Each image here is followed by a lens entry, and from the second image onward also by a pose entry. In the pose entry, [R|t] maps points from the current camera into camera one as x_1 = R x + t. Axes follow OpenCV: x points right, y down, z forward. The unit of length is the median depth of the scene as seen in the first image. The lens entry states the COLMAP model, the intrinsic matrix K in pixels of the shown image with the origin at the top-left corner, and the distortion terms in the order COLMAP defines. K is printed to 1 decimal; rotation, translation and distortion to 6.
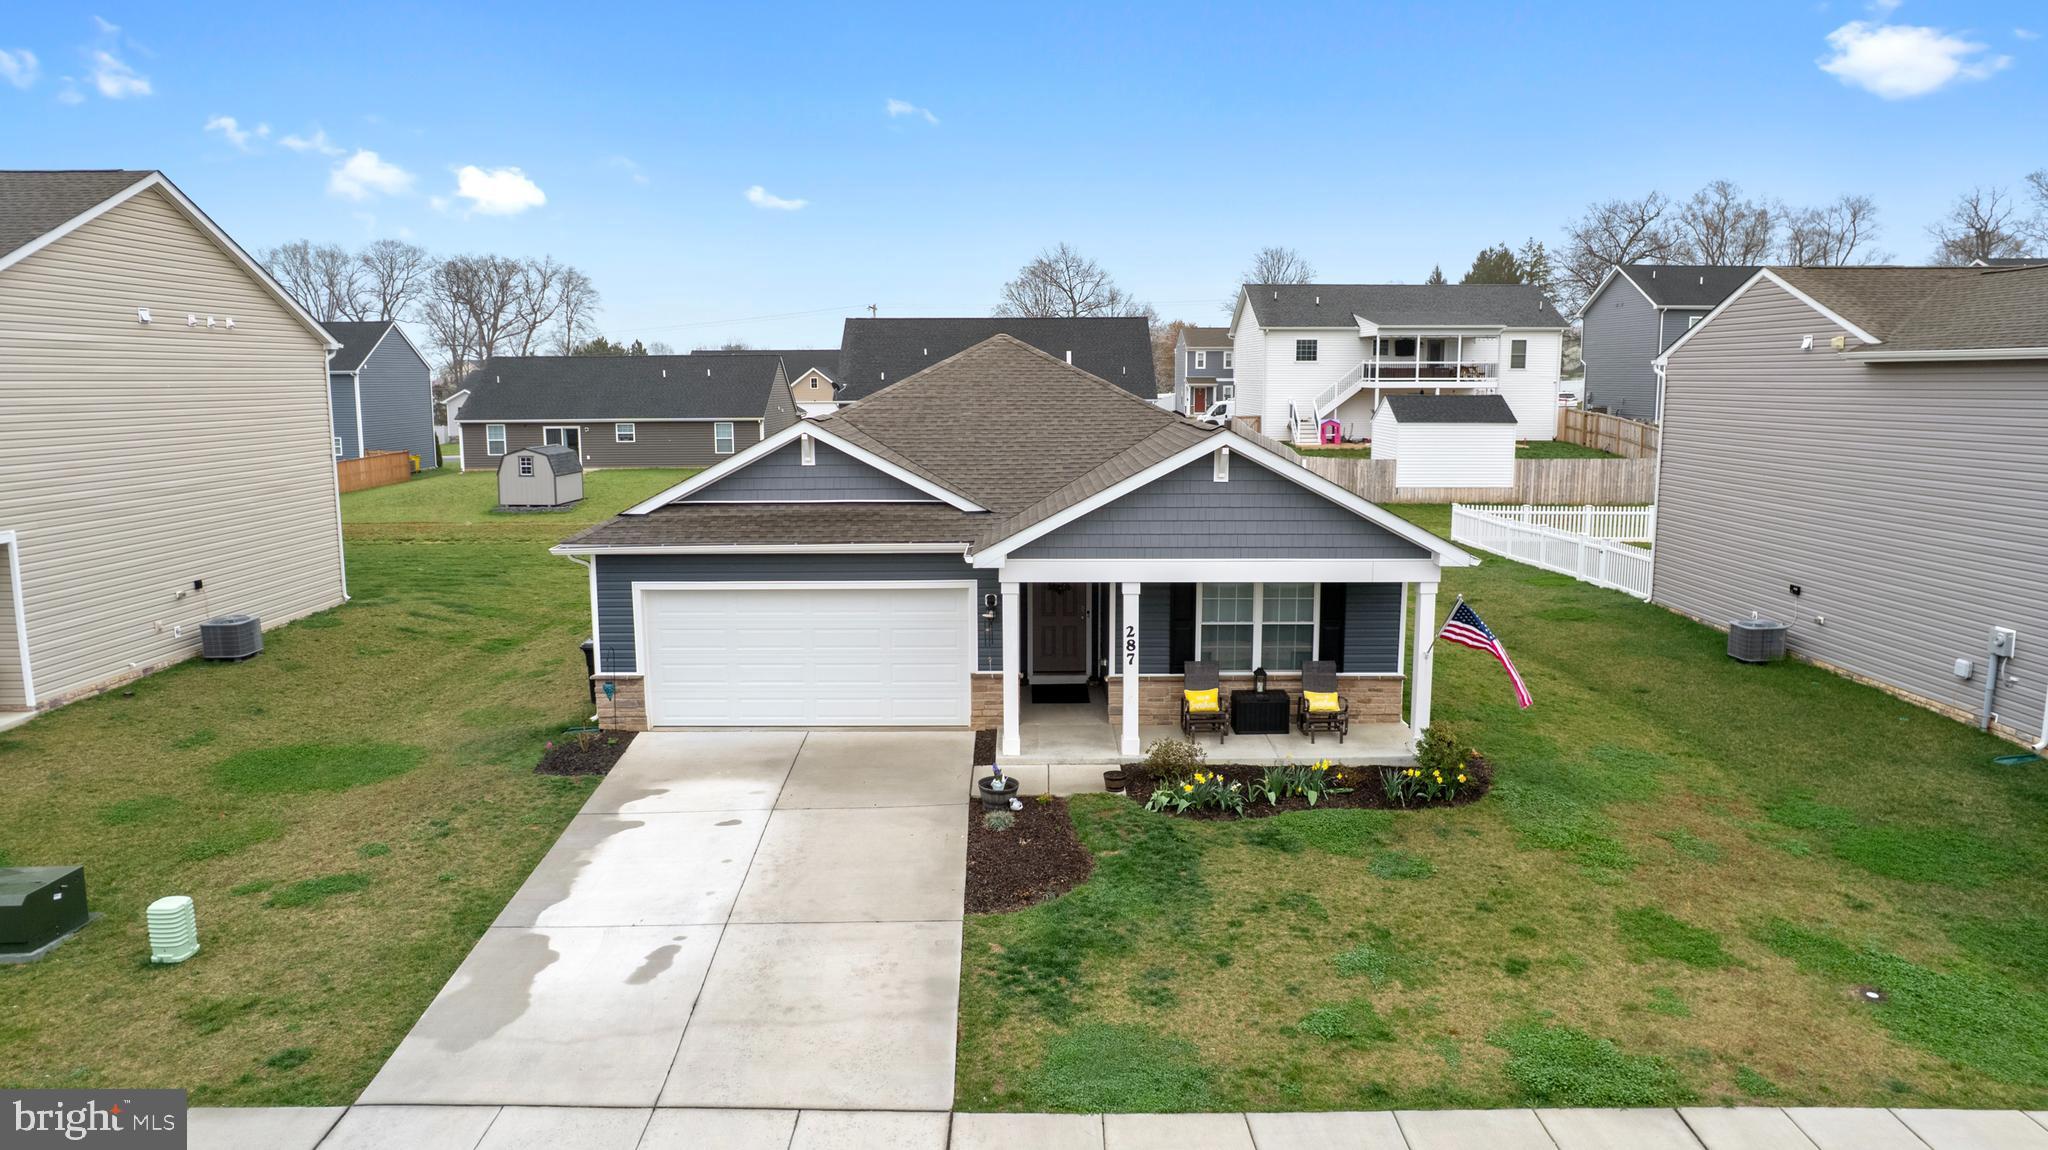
lens RADIAL K [[1308.3, 0, 1024.0], [0, 1308.3, 575.0], [0, 0, 1]] dist [-0.071767, 0.060911]
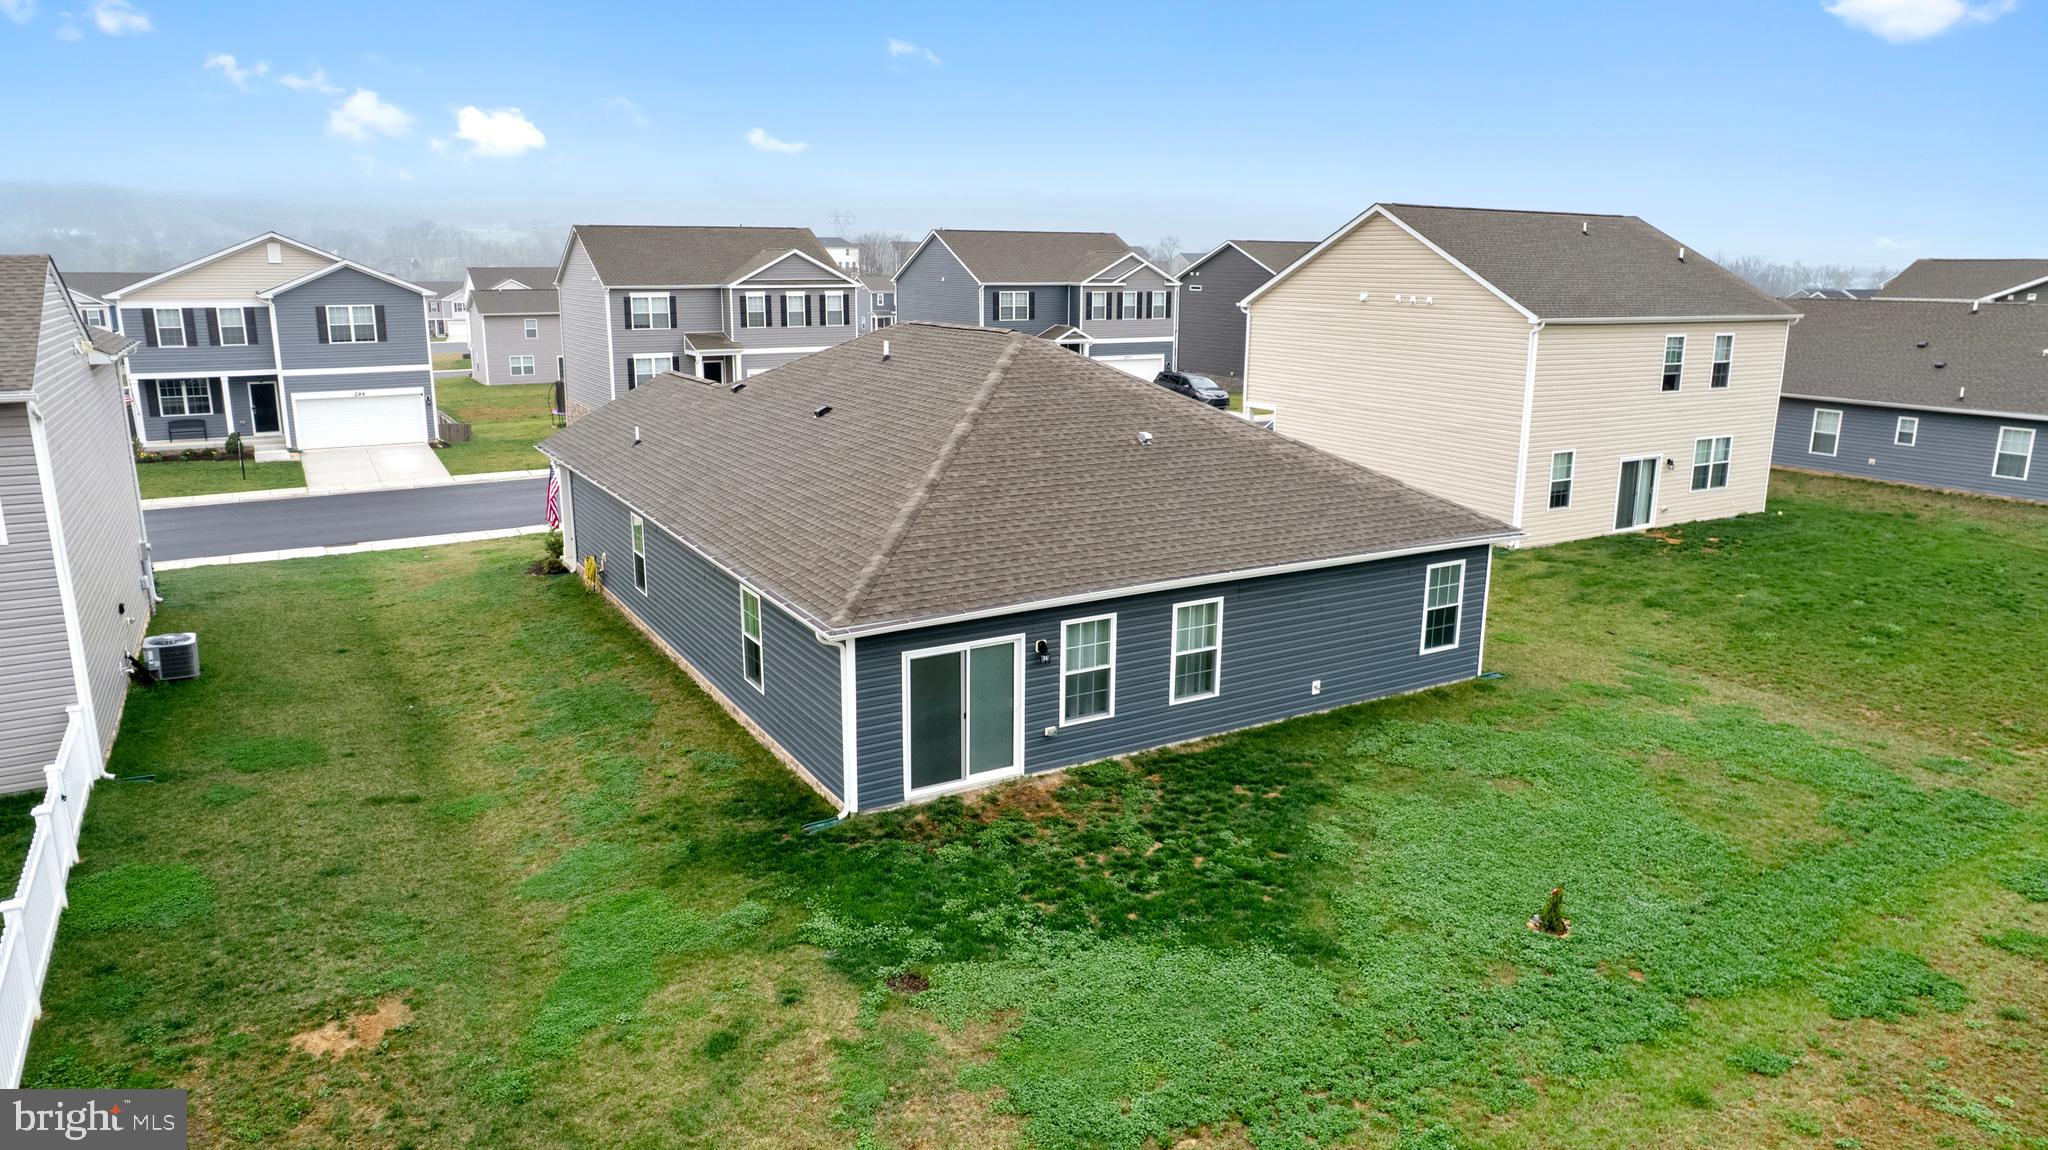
lens RADIAL K [[1318.9, 0, 1024.0], [0, 1318.9, 575.0], [0, 0, 1]] dist [-0.077416, 0.070334]
pose [[-0.864447, 0.115569, -0.489261, 0.606776], [-0.078789, 0.930047, 0.358895, -0.504827], [0.496512, 0.348794, -0.794870, 2.584889]]
